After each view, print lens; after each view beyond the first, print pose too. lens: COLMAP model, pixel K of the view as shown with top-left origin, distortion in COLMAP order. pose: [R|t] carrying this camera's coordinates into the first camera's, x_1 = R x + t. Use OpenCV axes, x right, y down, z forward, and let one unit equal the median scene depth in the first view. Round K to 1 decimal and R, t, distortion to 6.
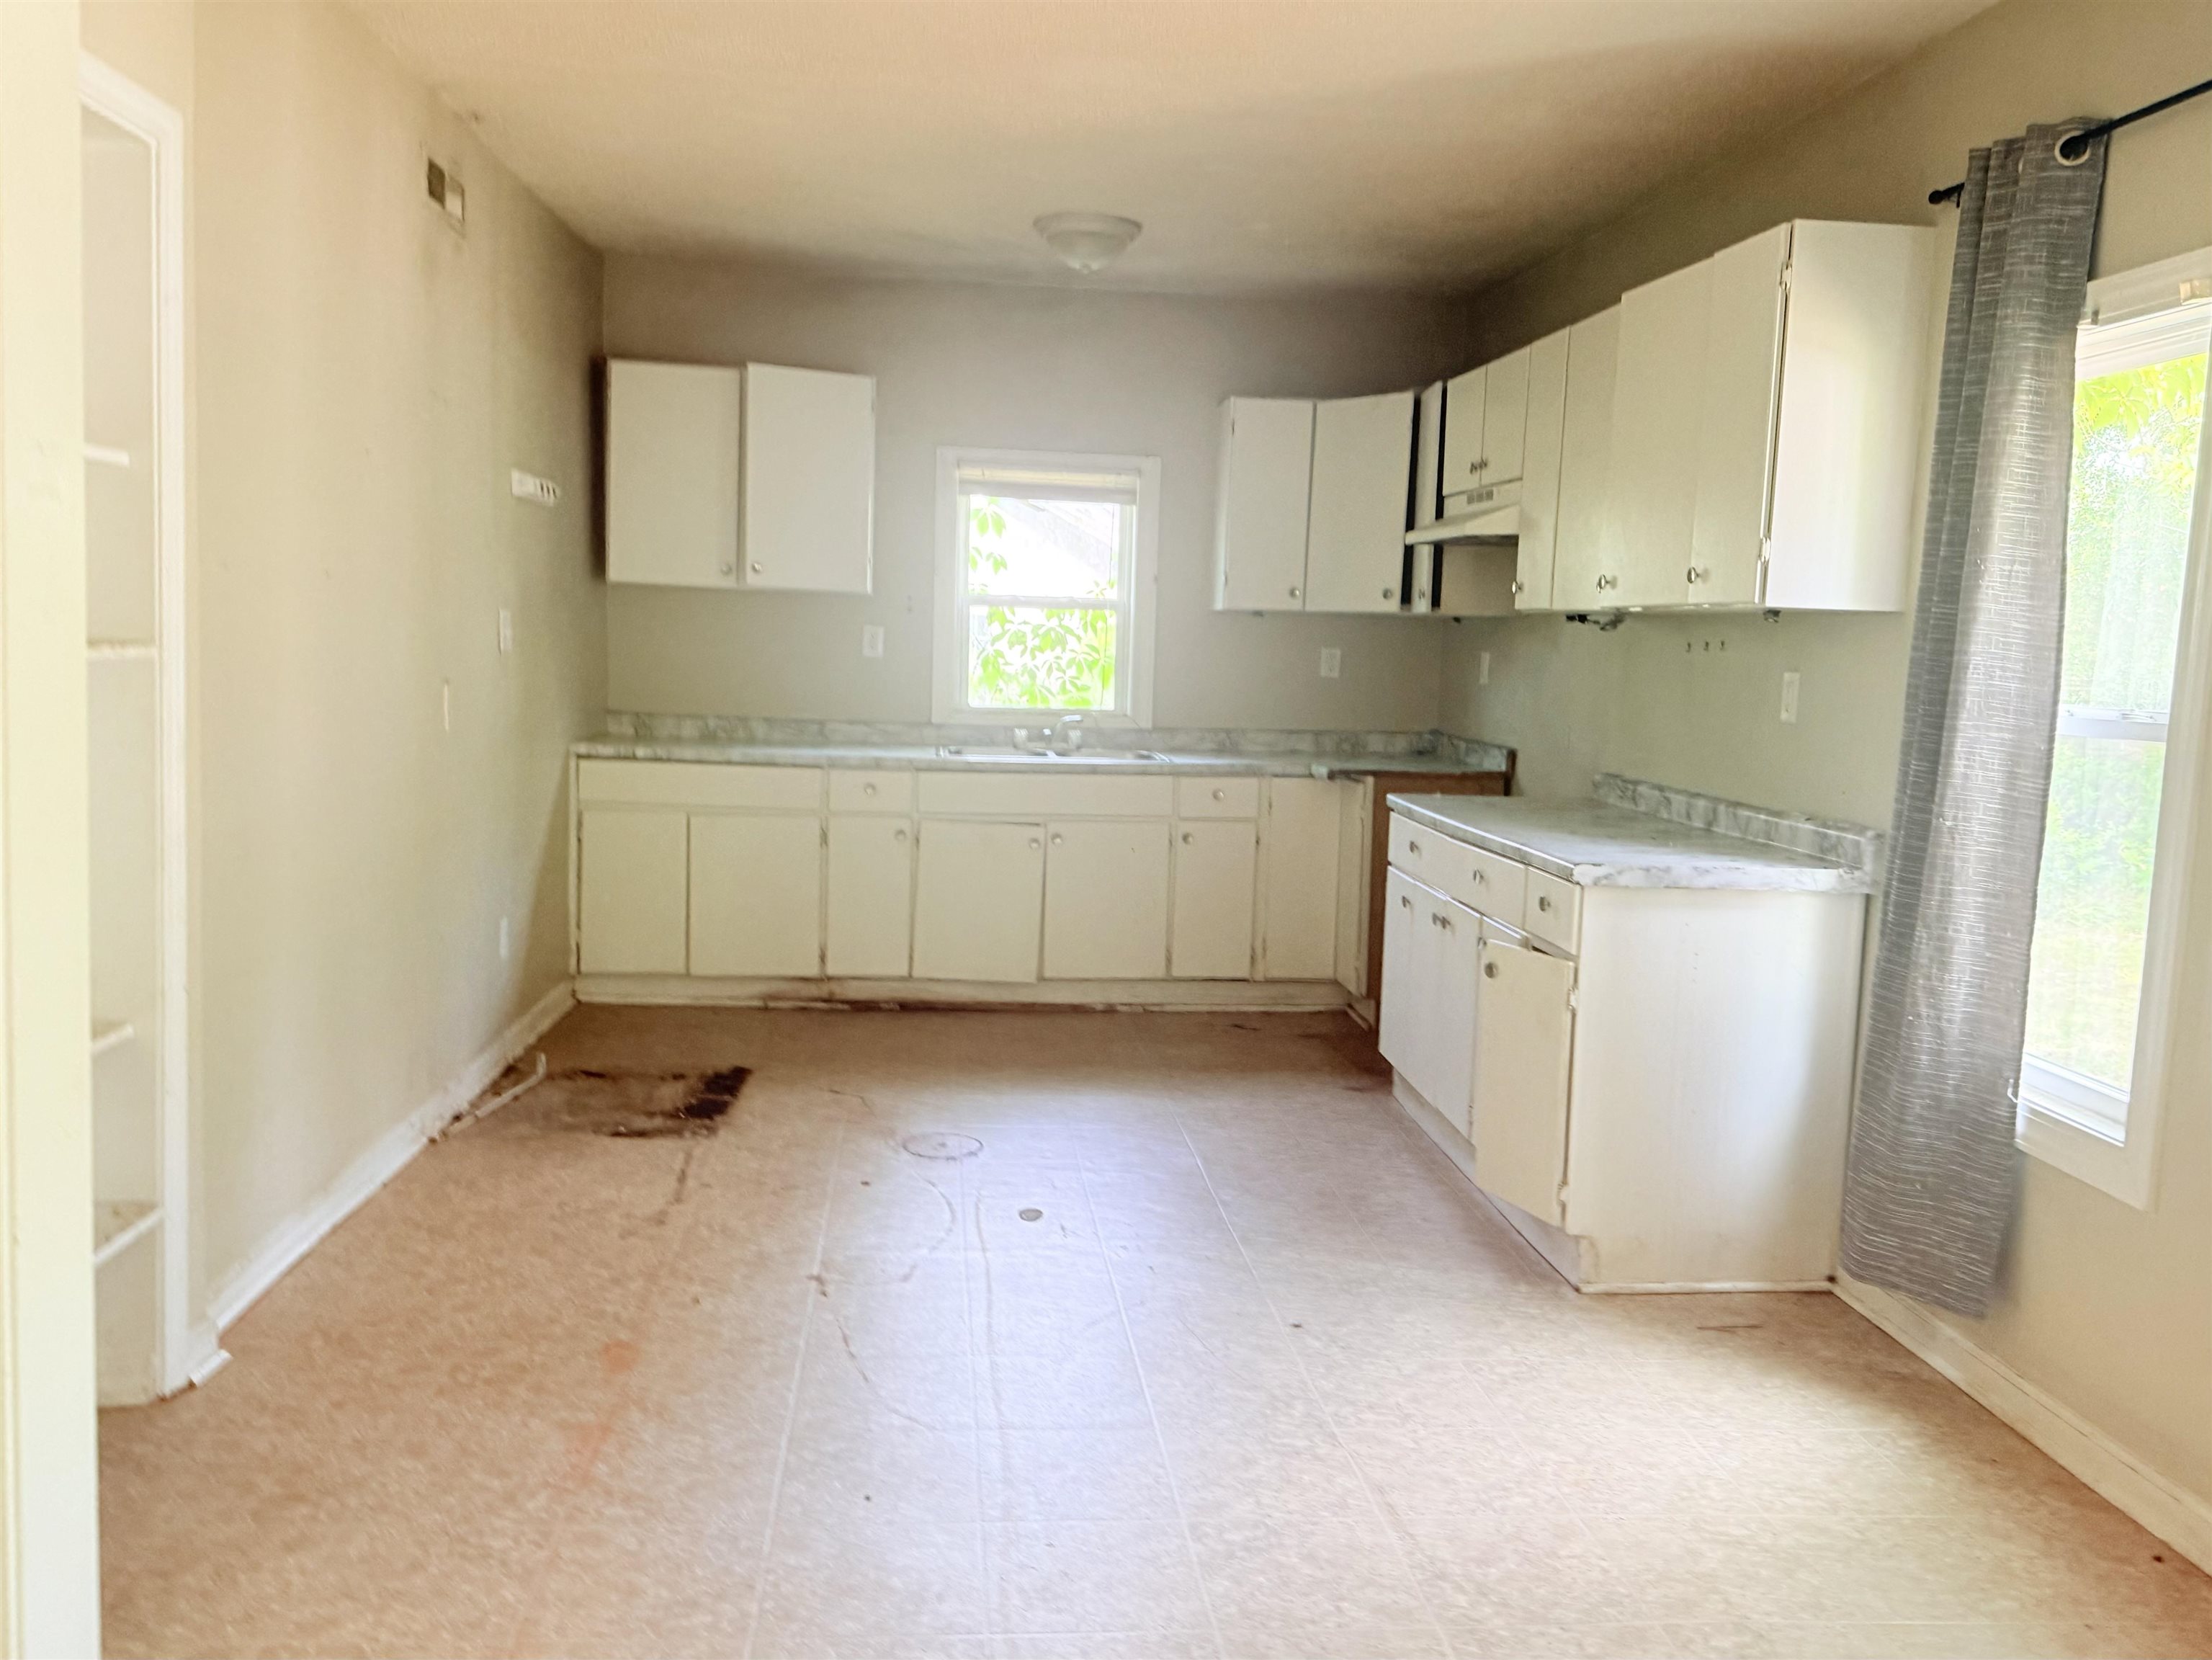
lens RADIAL K [[1722.9, 0, 1106.0], [0, 1722.9, 830.0], [0, 0, 1]] dist [0.109747, -0.148644]
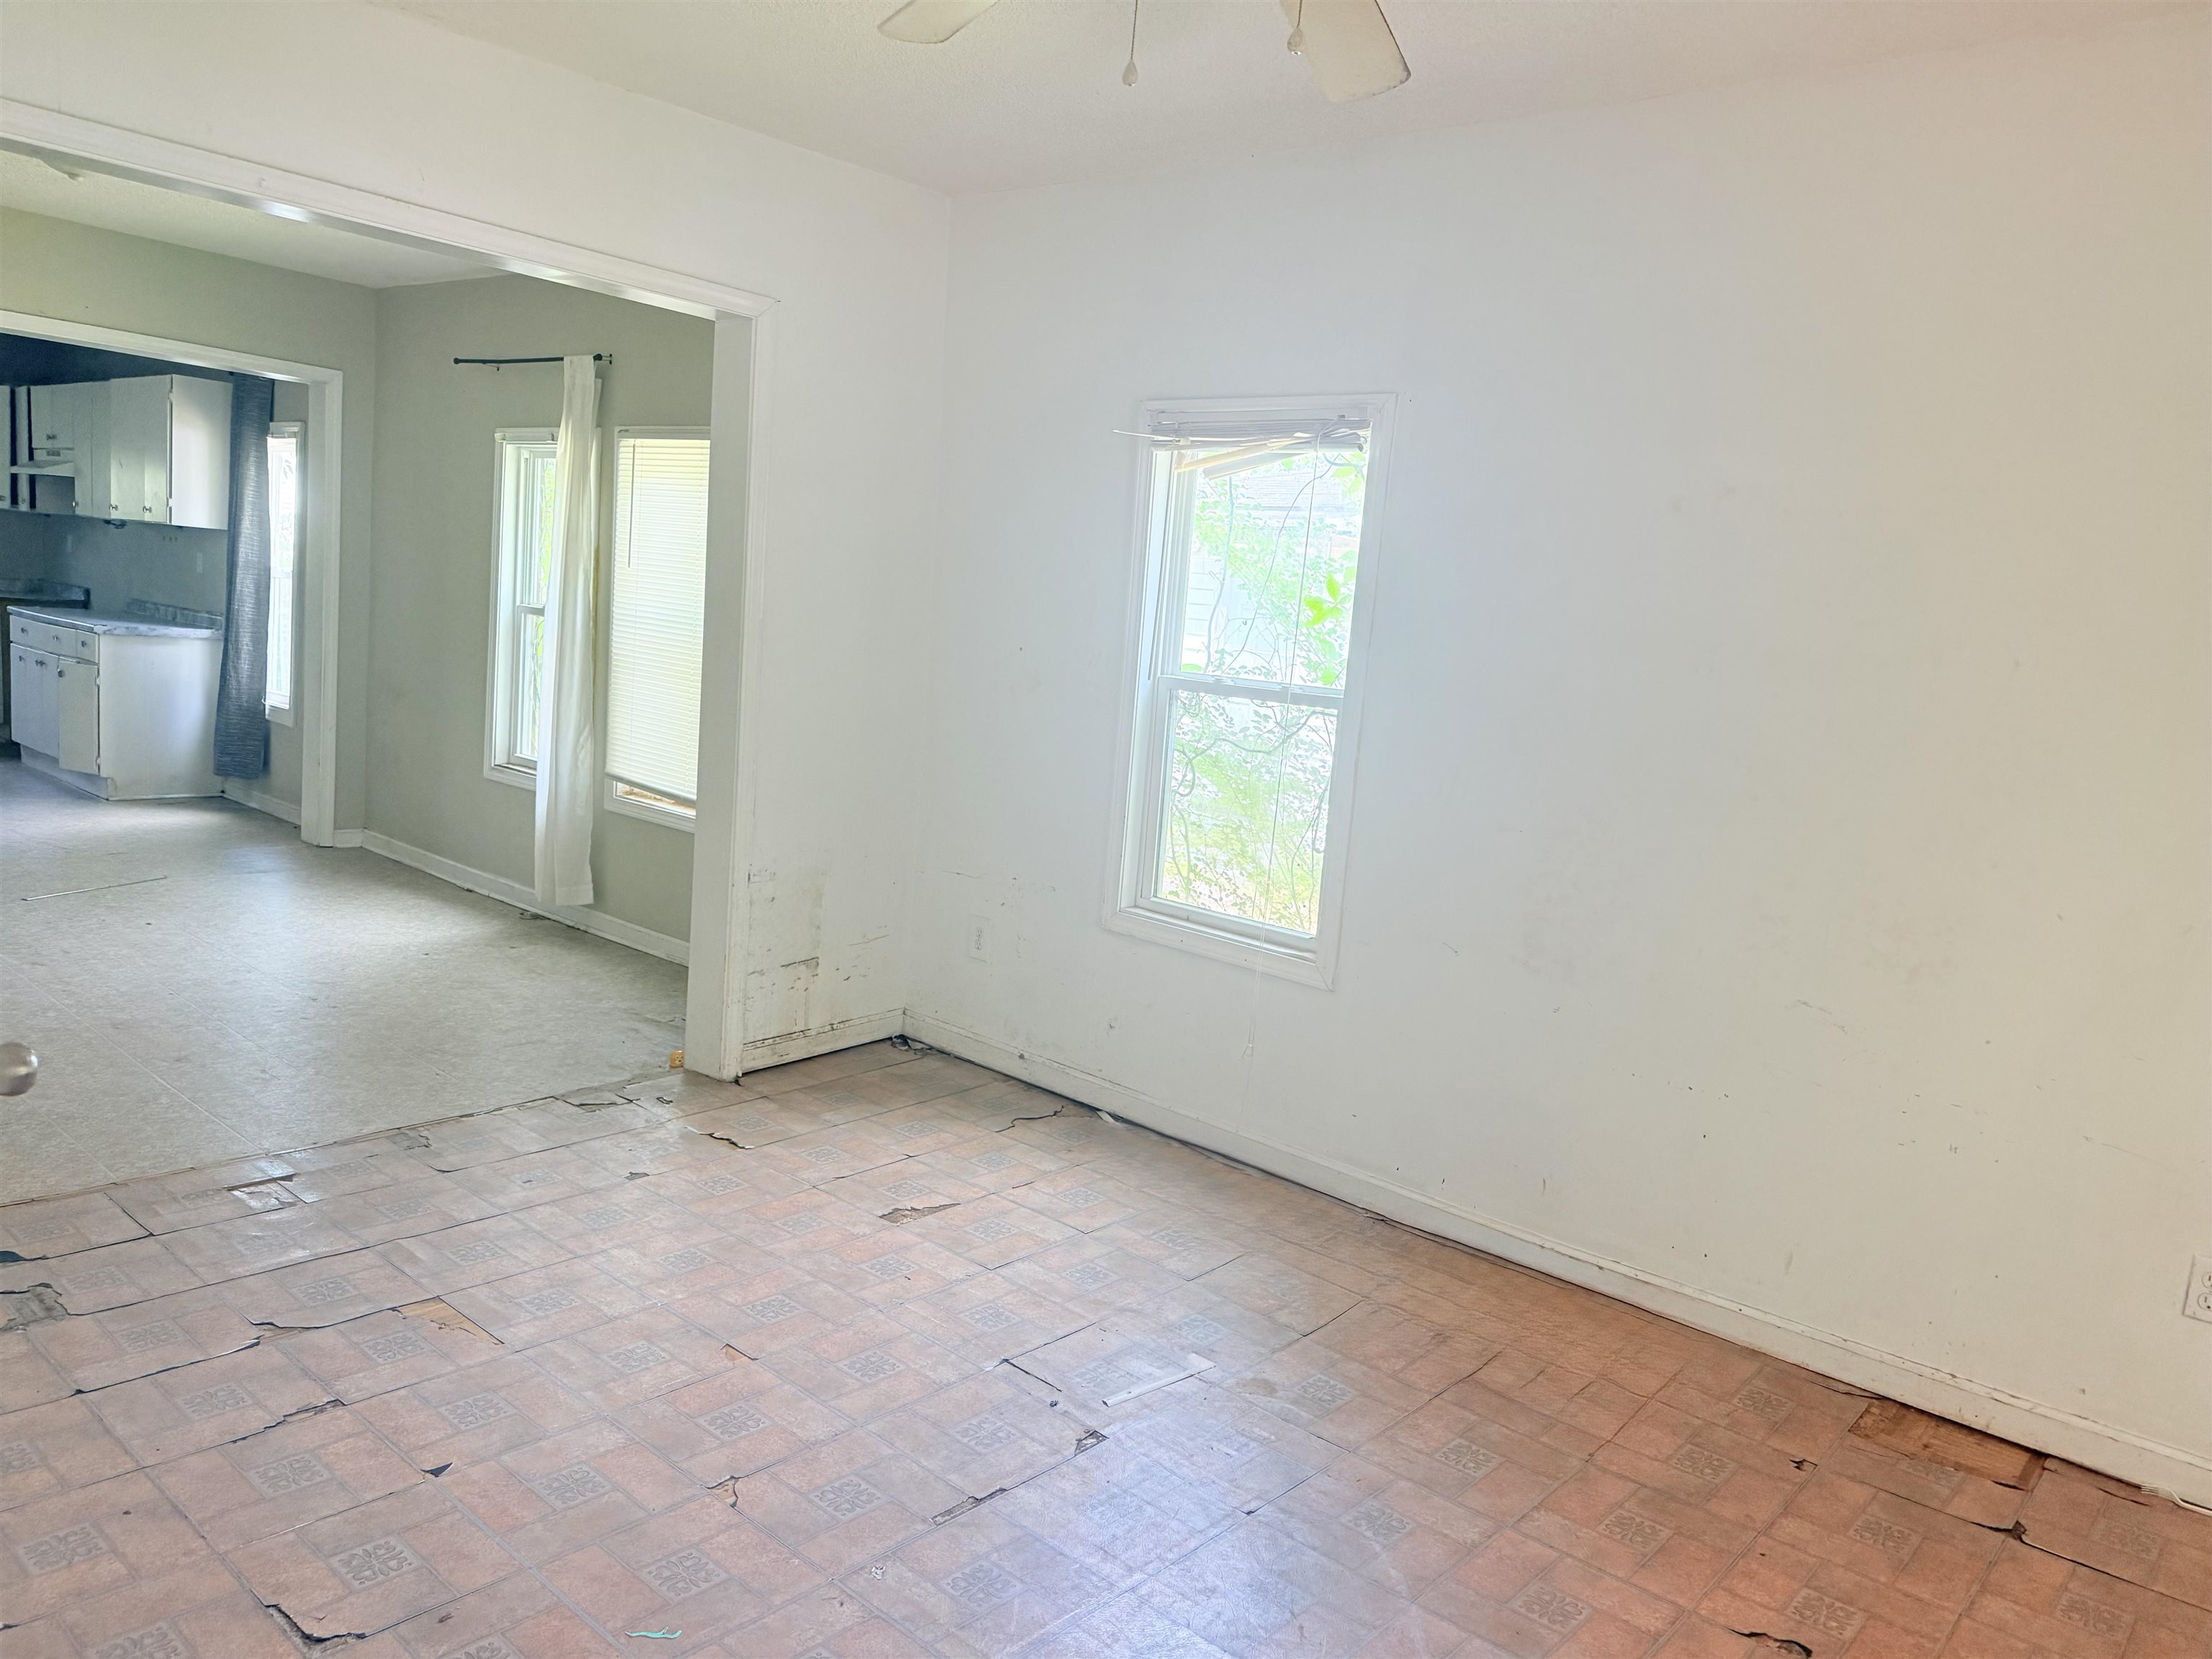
lens RADIAL K [[1583.2, 0, 1106.0], [0, 1583.2, 829.5], [0, 0, 1]] dist [-0.000098, -0.000919]
pose [[0.731769, -0.068787, 0.678073, -0.140421], [0.017872, 0.996488, 0.081800, 0.094970], [-0.681319, -0.047740, 0.730428, -1.031322]]
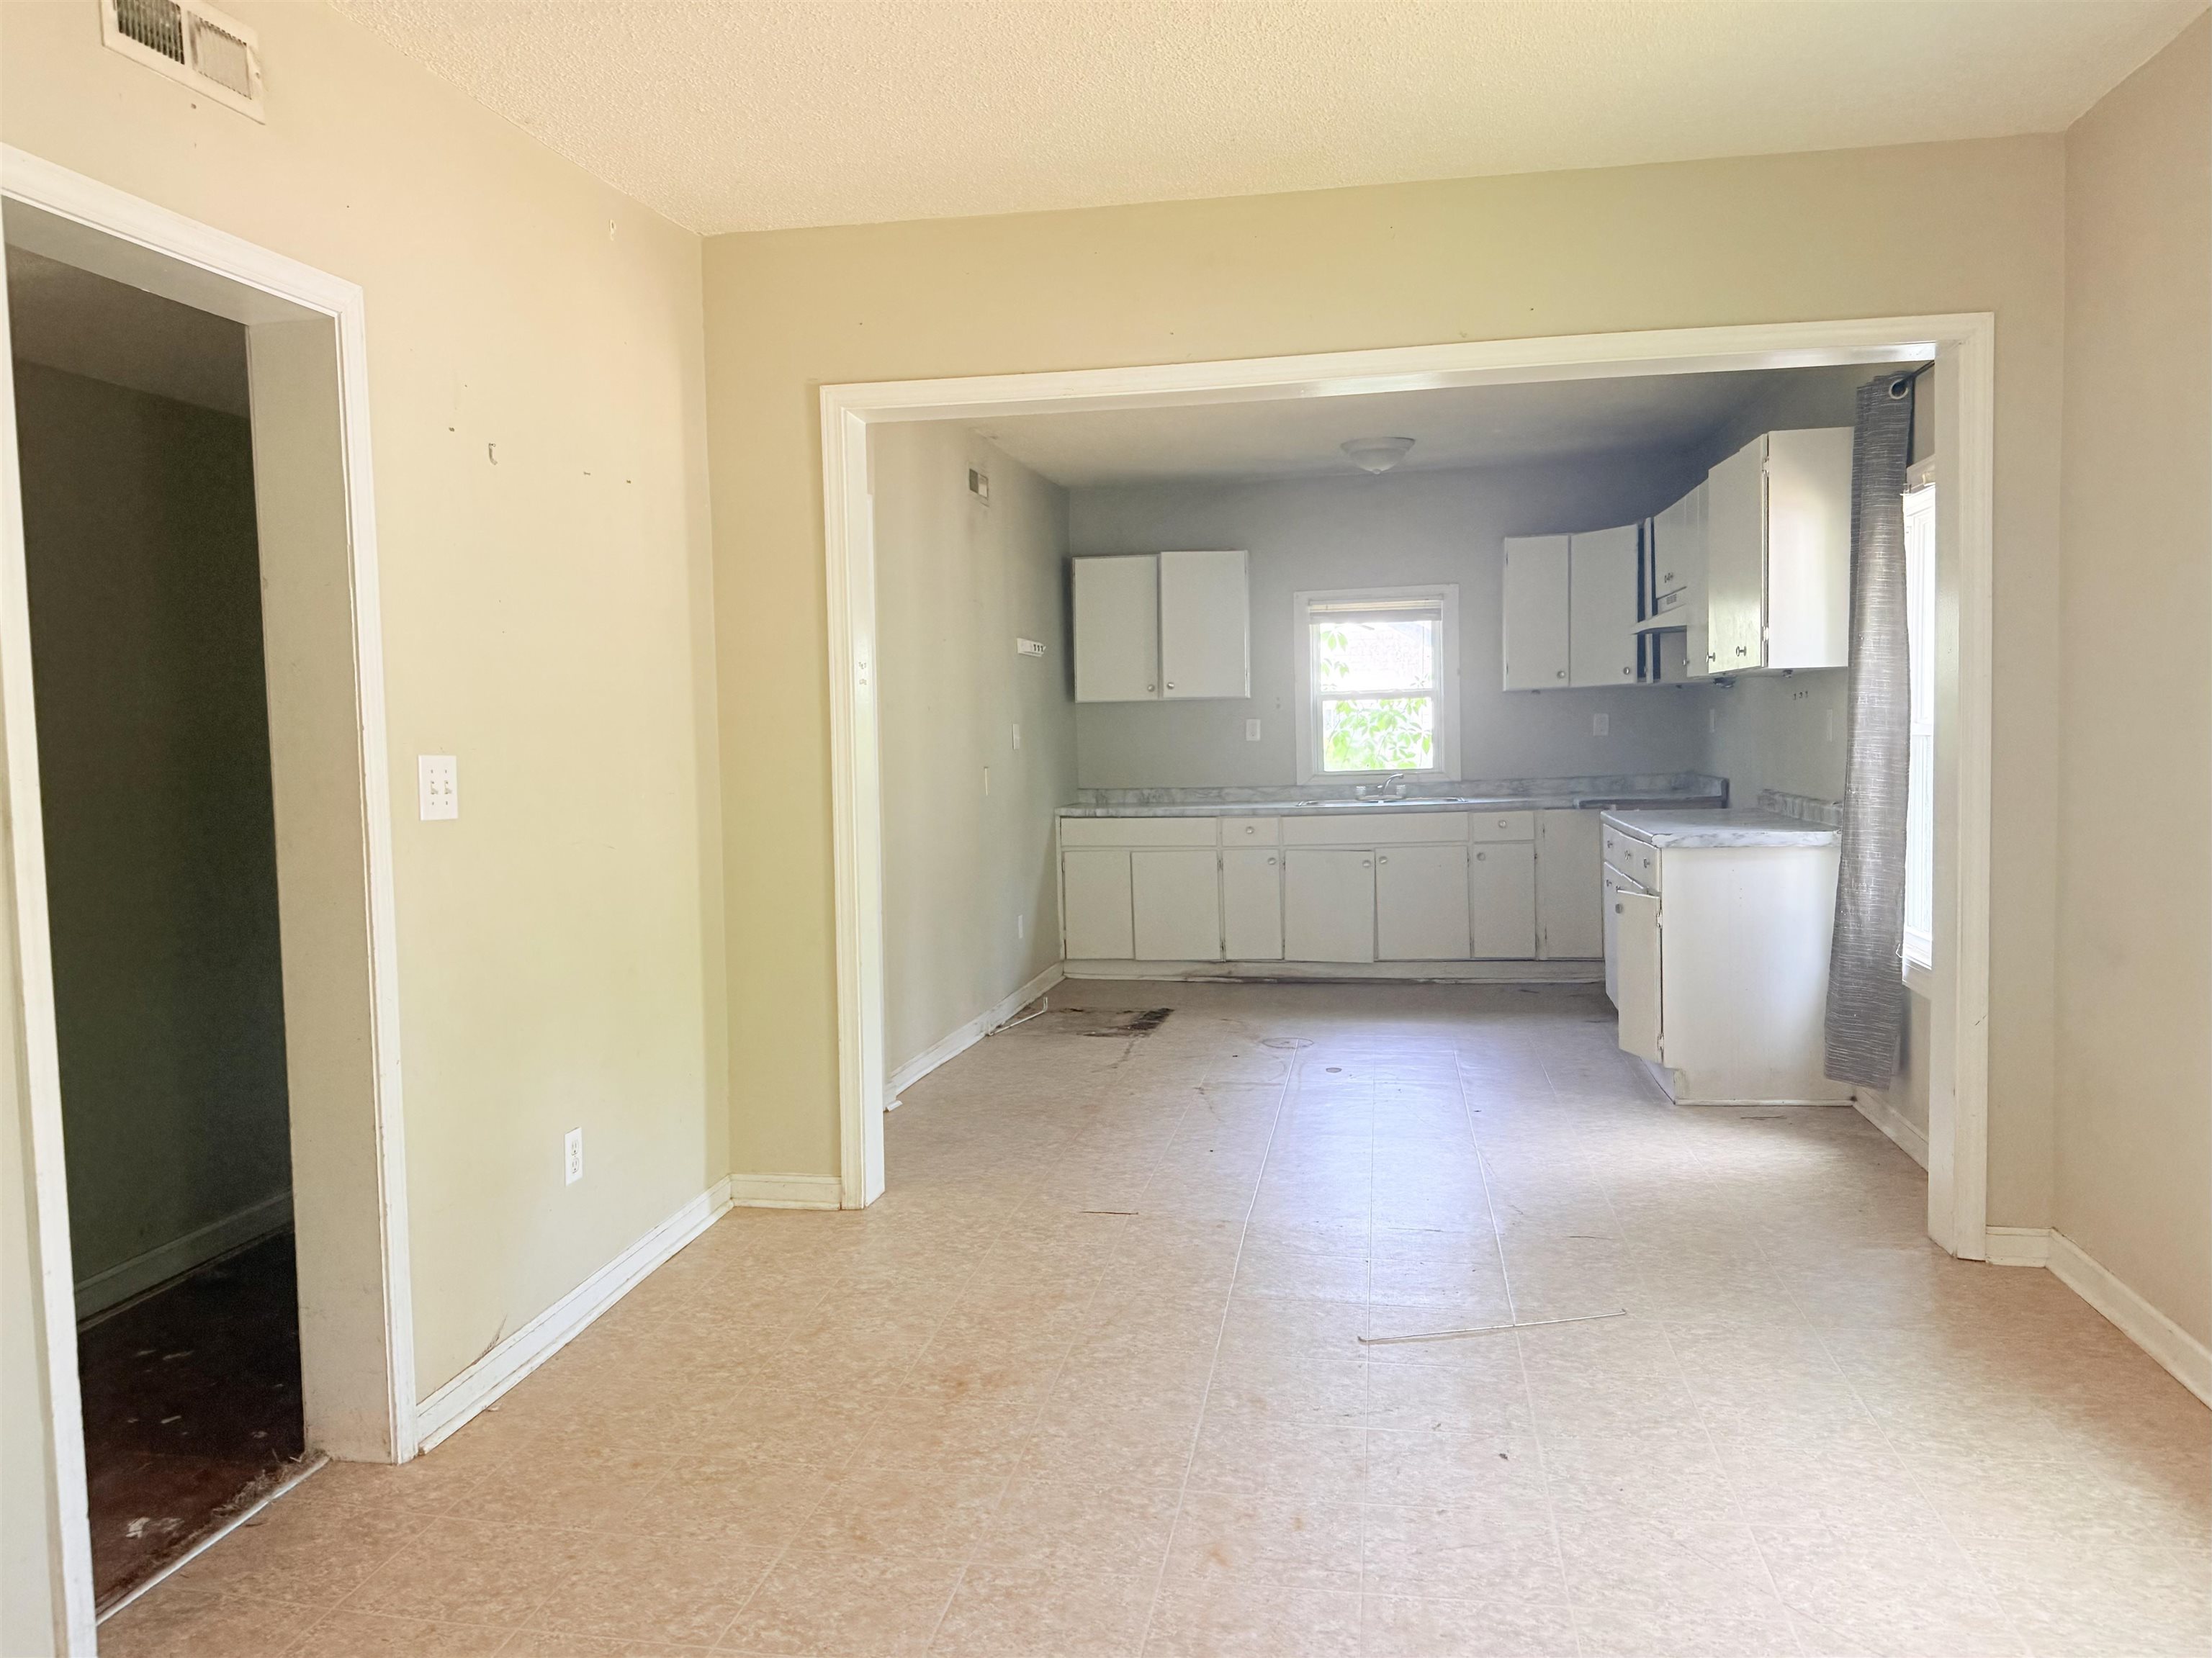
lens RADIAL K [[1722.6, 0, 1106.0], [0, 1722.6, 829.0], [0, 0, 1]] dist [0.109747, -0.148644]
pose [[0.963279, -0.047422, -0.264283, 0.130897], [0.032041, 0.997549, -0.062210, 0.061968], [0.266585, 0.051457, 0.962437, -0.434503]]
